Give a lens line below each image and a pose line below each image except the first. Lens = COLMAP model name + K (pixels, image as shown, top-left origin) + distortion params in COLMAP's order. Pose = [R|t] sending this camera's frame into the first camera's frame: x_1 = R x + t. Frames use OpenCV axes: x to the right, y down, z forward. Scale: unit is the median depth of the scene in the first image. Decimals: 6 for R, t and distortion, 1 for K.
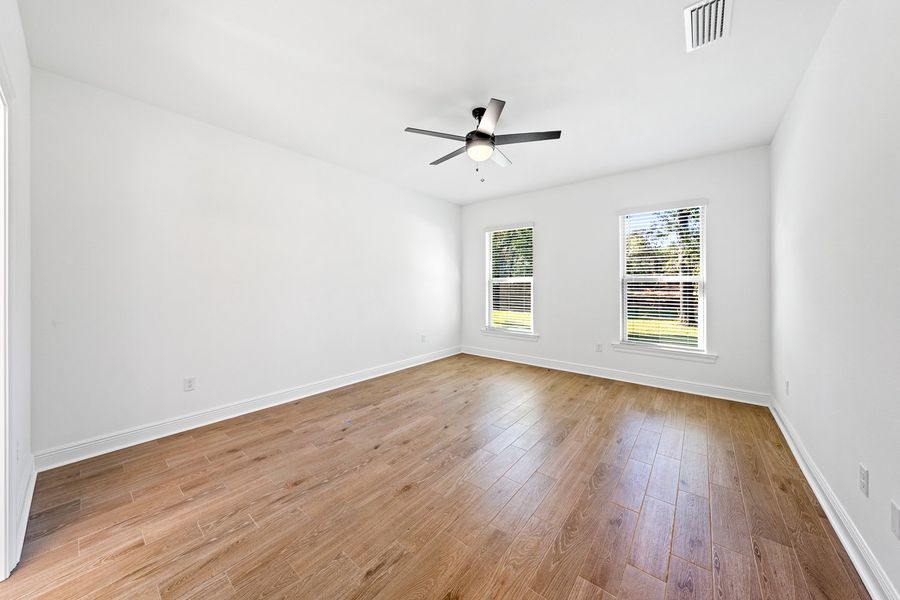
lens RADIAL K [[308.4, 0, 449.5], [0, 308.4, 286.5], [0, 0, 1]] dist [0.000558, 0.000003]
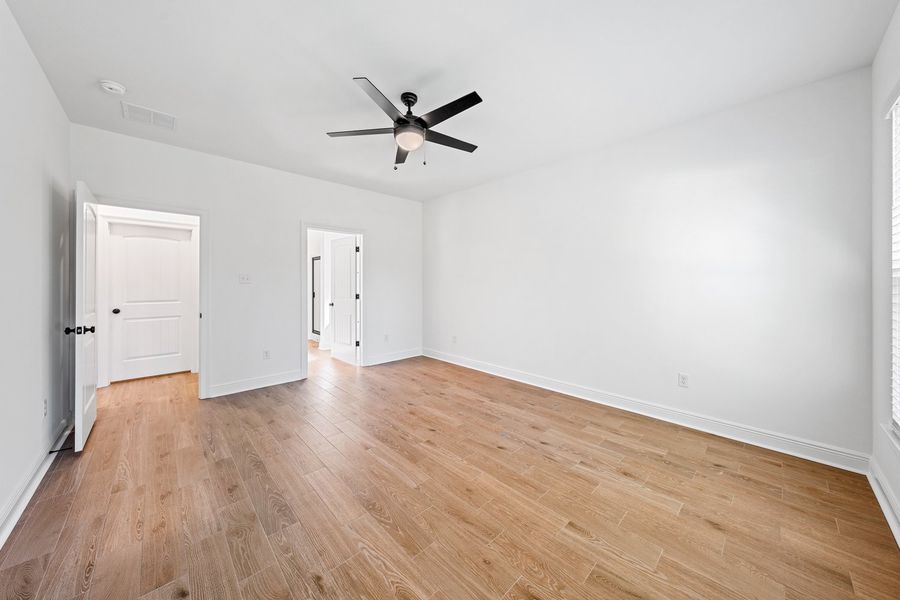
lens RADIAL K [[308.4, 0, 449.5], [0, 308.4, 286.5], [0, 0, 1]] dist [0.000558, 0.000003]
pose [[-0.125701, 0.006439, -0.992047, 0.891712], [-0.008703, 0.999933, 0.007593, -0.007605], [0.992030, 0.009588, -0.125637, 1.097984]]
